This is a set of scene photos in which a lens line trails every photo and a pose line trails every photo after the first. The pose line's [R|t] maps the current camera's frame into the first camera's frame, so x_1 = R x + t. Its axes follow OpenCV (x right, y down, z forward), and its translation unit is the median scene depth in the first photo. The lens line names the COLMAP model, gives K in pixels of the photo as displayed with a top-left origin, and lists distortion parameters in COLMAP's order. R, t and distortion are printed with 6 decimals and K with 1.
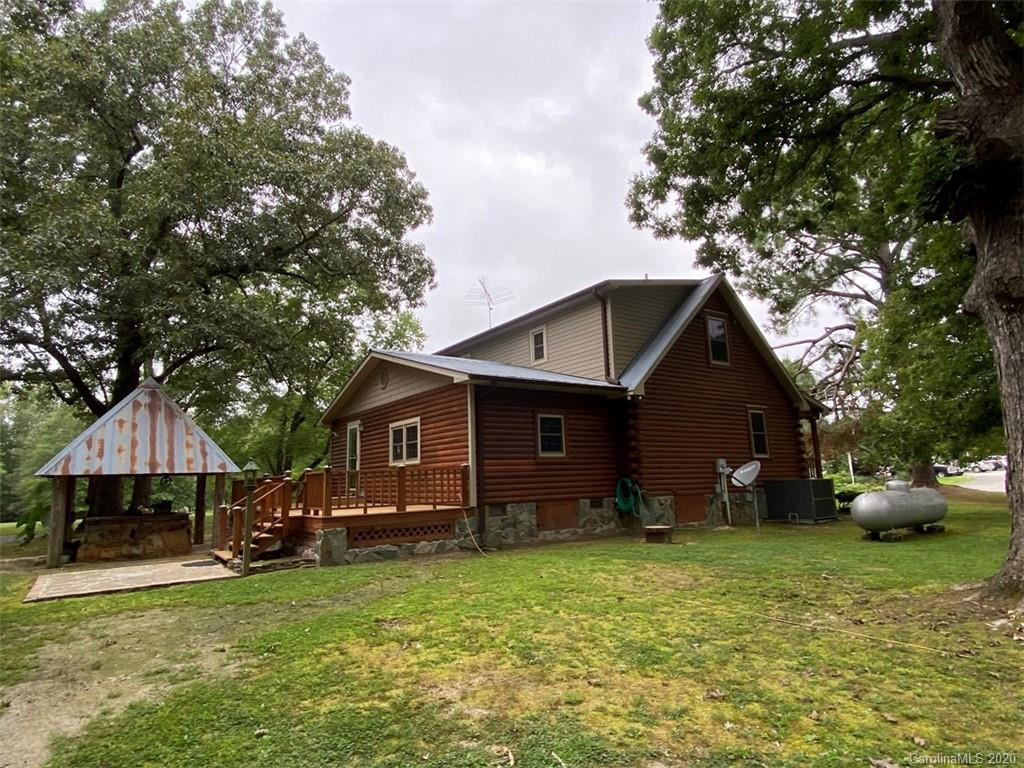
lens RADIAL K [[560.9, 0, 508.9], [0, 560.9, 384.7], [0, 0, 1]] dist [-0.003921, -0.015123]
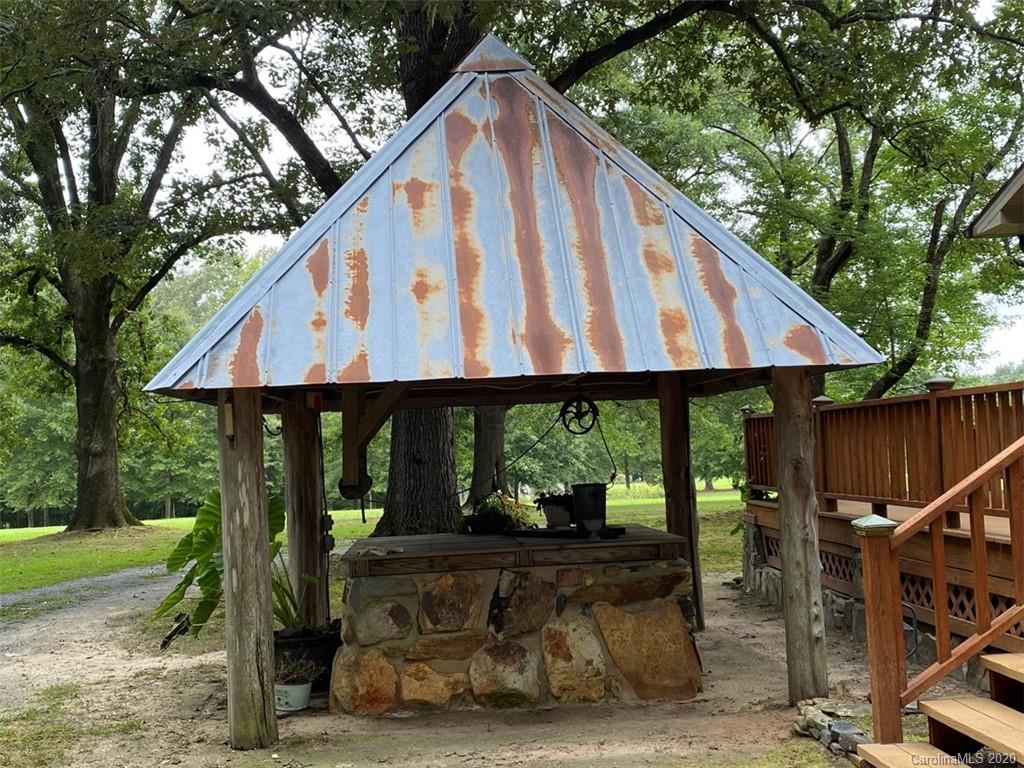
lens RADIAL K [[1167.7, 0, 511.1], [0, 1167.7, 386.2], [0, 0, 1]] dist [-0.007259, 0.000000]
pose [[0.853905, -0.033934, -0.519321, -0.254028], [0.102068, 0.989412, 0.103177, 0.071590], [0.510322, -0.141109, 0.848328, 0.368678]]
